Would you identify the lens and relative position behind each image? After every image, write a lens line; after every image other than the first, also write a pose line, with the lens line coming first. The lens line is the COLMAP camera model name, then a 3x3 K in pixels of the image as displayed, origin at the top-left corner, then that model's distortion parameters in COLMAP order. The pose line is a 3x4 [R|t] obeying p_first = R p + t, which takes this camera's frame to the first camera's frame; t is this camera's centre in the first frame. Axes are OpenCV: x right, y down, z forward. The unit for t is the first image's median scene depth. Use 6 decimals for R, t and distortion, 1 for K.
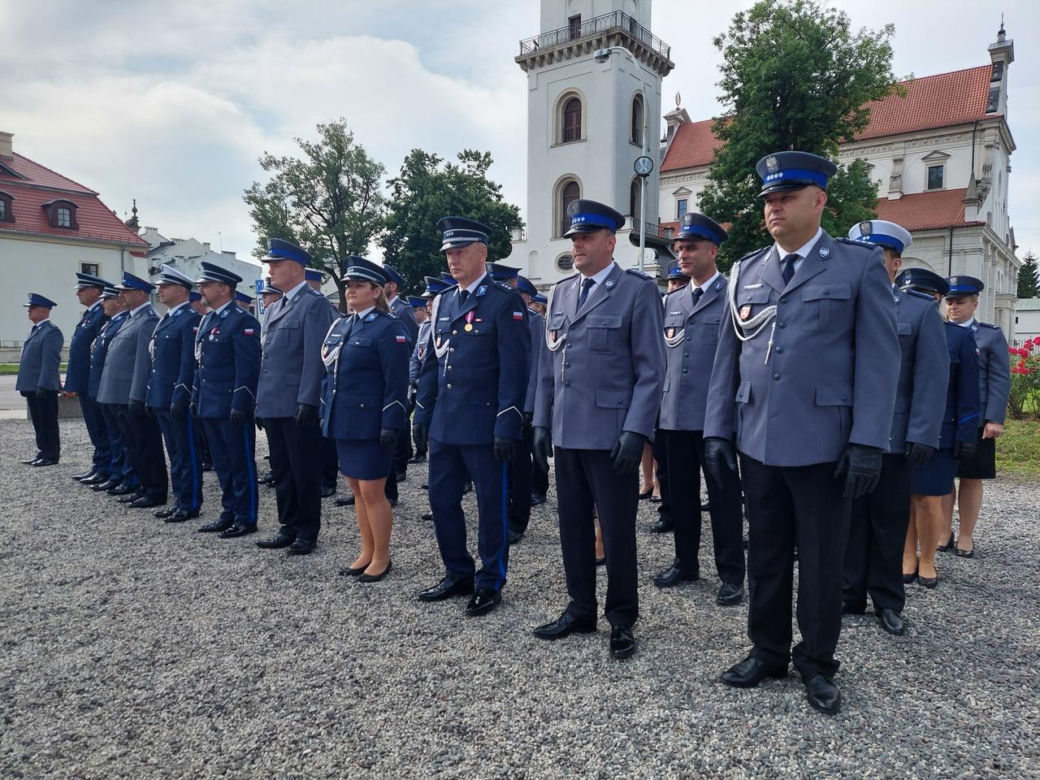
lens RADIAL K [[748.4, 0, 525.9], [0, 748.4, 398.8], [0, 0, 1]] dist [0.061391, -0.060059]
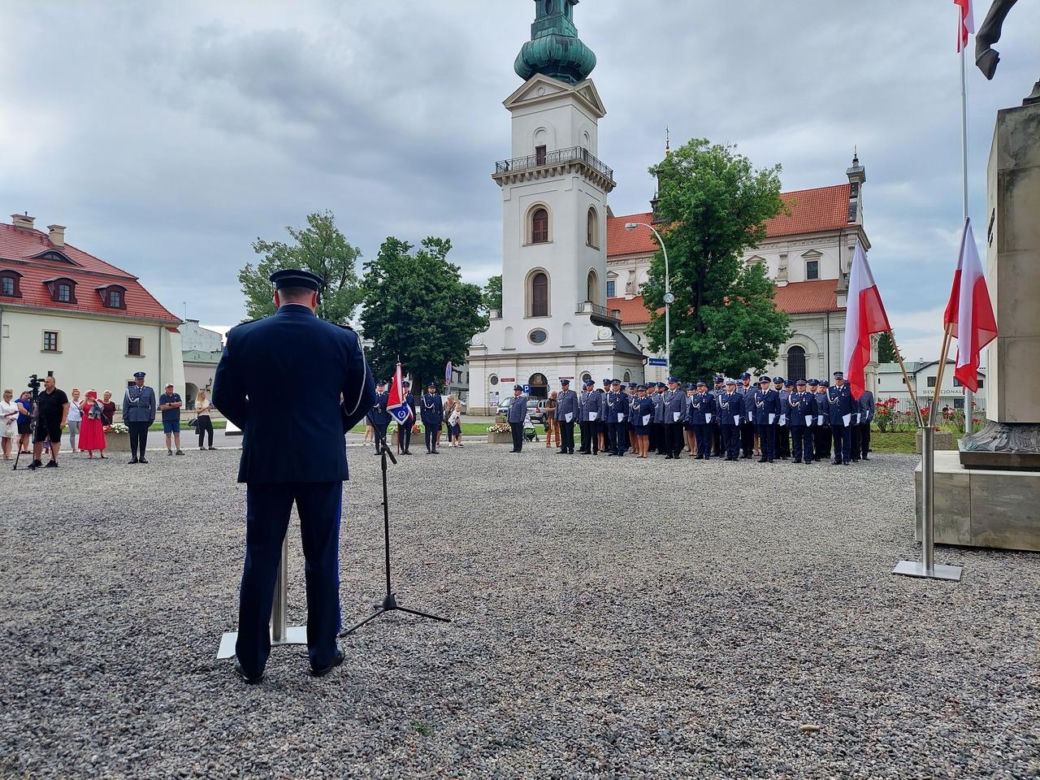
lens RADIAL K [[748.5, 0, 519.3], [0, 748.5, 387.1], [0, 0, 1]] dist [0.083601, -0.096090]
pose [[0.991554, -0.005571, 0.129572, -0.125652], [0.017571, 0.995636, -0.091652, 0.011590], [-0.128496, 0.093154, 0.987325, -0.190065]]
